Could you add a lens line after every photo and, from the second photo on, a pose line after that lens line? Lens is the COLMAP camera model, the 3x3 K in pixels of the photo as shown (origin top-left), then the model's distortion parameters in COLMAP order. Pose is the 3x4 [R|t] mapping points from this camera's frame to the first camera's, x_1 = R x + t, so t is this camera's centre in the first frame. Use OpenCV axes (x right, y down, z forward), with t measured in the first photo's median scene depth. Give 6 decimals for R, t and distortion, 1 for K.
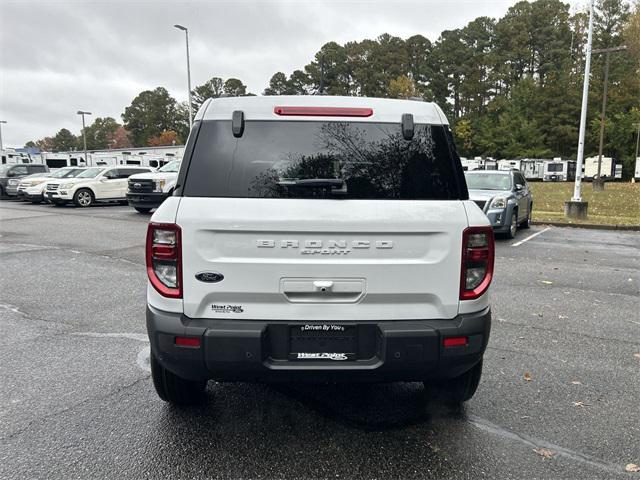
lens RADIAL K [[482.6, 0, 320.0], [0, 482.6, 240.0], [0, 0, 1]] dist [0.036204, -0.029192]
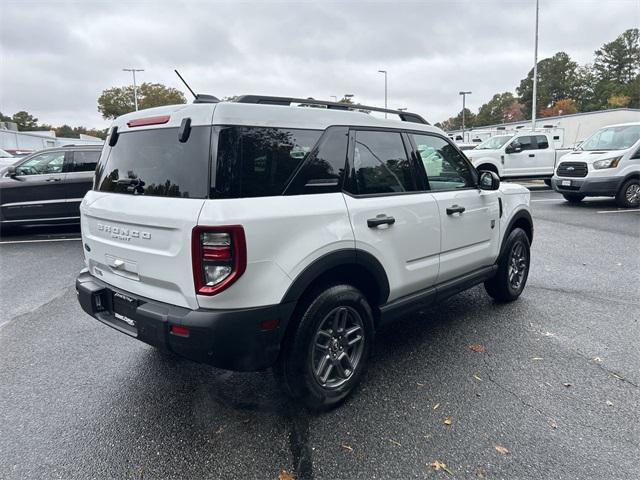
lens RADIAL K [[482.6, 0, 320.0], [0, 482.6, 240.0], [0, 0, 1]] dist [0.036204, -0.029192]
pose [[0.719881, 0.090971, -0.688110, 1.155141], [-0.055348, 0.995741, 0.073737, -0.083116], [0.691887, -0.014996, 0.721850, 0.412637]]
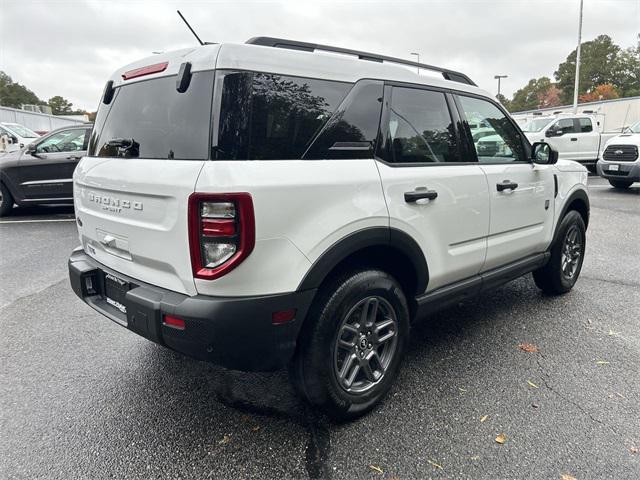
lens RADIAL K [[482.0, 0, 323.1], [0, 482.0, 239.8], [0, 0, 1]] dist [0.044797, -0.038282]
pose [[0.682694, 0.121272, -0.720571, 1.020348], [-0.067201, 0.992373, 0.103348, -0.045351], [0.727608, -0.022132, 0.685636, 0.558578]]
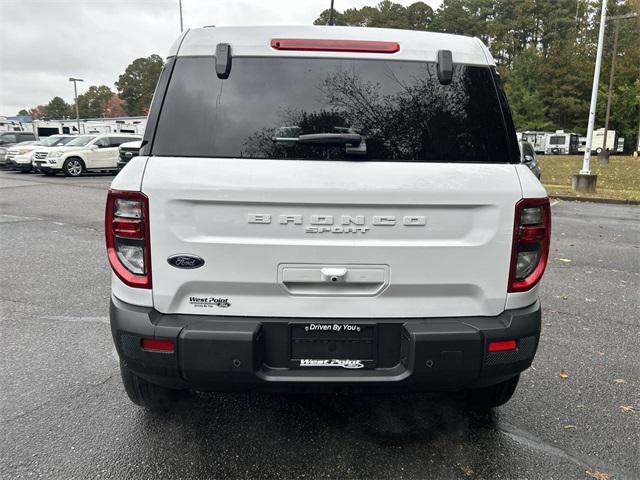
lens RADIAL K [[482.6, 0, 320.0], [0, 482.6, 240.0], [0, 0, 1]] dist [0.036204, -0.029192]
pose [[0.999960, 0.006716, 0.005824, -0.018945], [-0.007034, 0.998376, 0.056530, -0.002433], [-0.005435, -0.056569, 0.998384, 0.217094]]
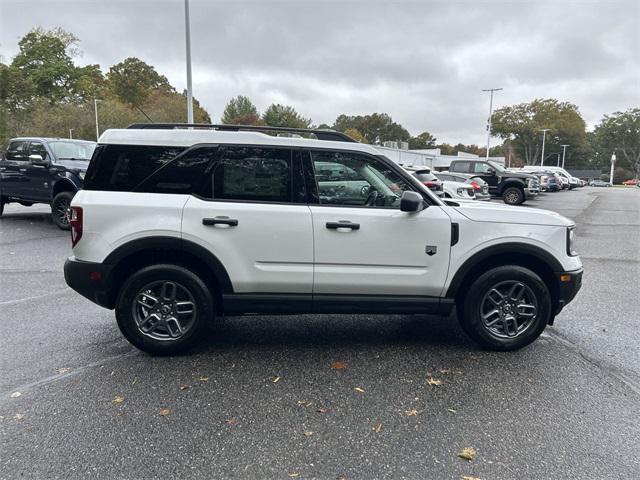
lens RADIAL K [[482.0, 0, 323.1], [0, 482.0, 239.8], [0, 0, 1]] dist [0.044797, -0.038282]
pose [[0.056937, 0.122563, -0.990826, 1.951029], [-0.137642, 0.983923, 0.113799, -0.212070], [0.988844, 0.129900, 0.072891, 1.674152]]
